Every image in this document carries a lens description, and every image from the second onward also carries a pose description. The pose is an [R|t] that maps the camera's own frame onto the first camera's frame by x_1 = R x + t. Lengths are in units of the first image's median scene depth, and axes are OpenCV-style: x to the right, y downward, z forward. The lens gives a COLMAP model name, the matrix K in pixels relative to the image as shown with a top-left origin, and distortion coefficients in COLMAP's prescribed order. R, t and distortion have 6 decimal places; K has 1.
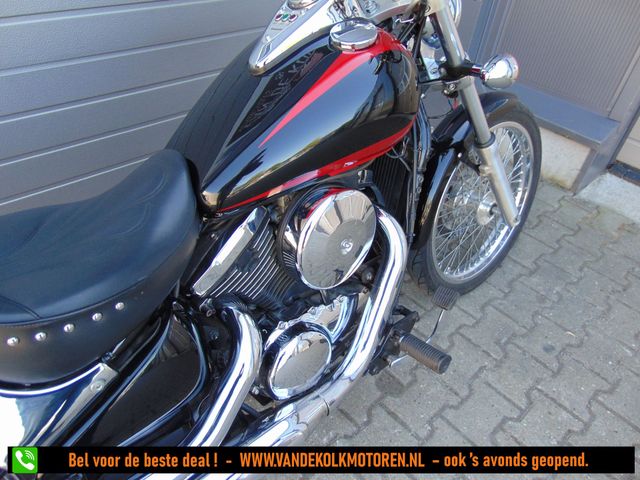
lens RADIAL K [[478.2, 0, 318.3], [0, 478.2, 242.8], [0, 0, 1]] dist [-0.025995, 0.061511]
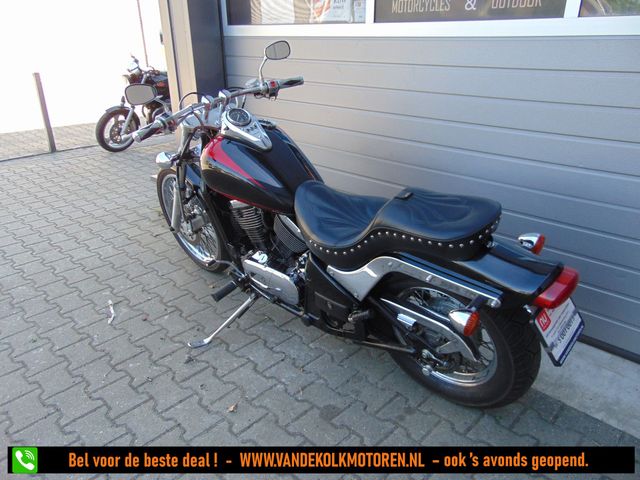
lens RADIAL K [[478.2, 0, 318.3], [0, 478.2, 242.8], [0, 0, 1]] dist [-0.025995, 0.061511]
pose [[0.038730, 0.316223, -0.947894, 1.175121], [-0.633803, 0.741145, 0.221354, -0.289813], [0.772524, 0.592205, 0.229127, 0.405586]]
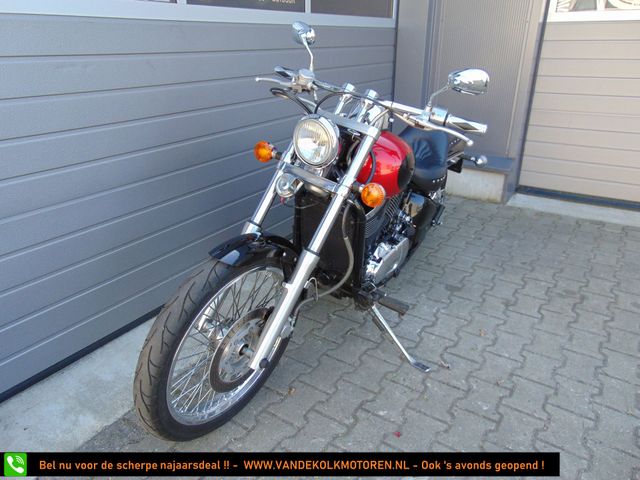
lens RADIAL K [[478.2, 0, 318.3], [0, 478.2, 242.8], [0, 0, 1]] dist [-0.025995, 0.061511]
pose [[0.968024, -0.176195, 0.178563, -0.610302], [0.218544, 0.941794, -0.255463, 0.470090], [-0.123158, 0.286319, 0.950186, -0.672465]]
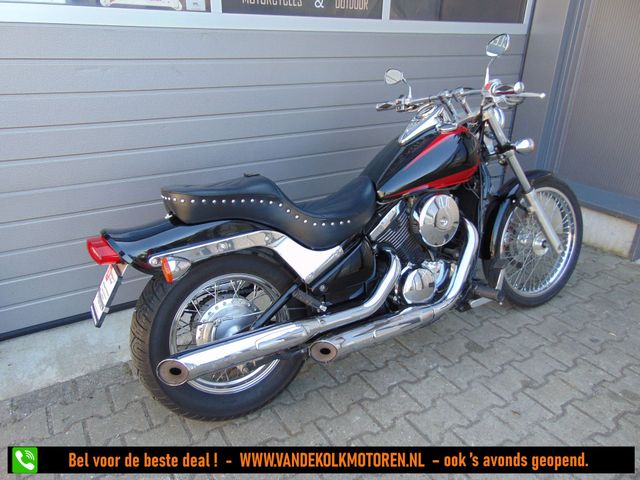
lens RADIAL K [[478.2, 0, 318.3], [0, 478.2, 242.8], [0, 0, 1]] dist [-0.025995, 0.061511]
pose [[0.977581, 0.013720, -0.210114, -0.020739], [-0.073536, 0.957288, -0.279627, 0.428125], [0.197303, 0.288809, 0.936835, -0.600485]]
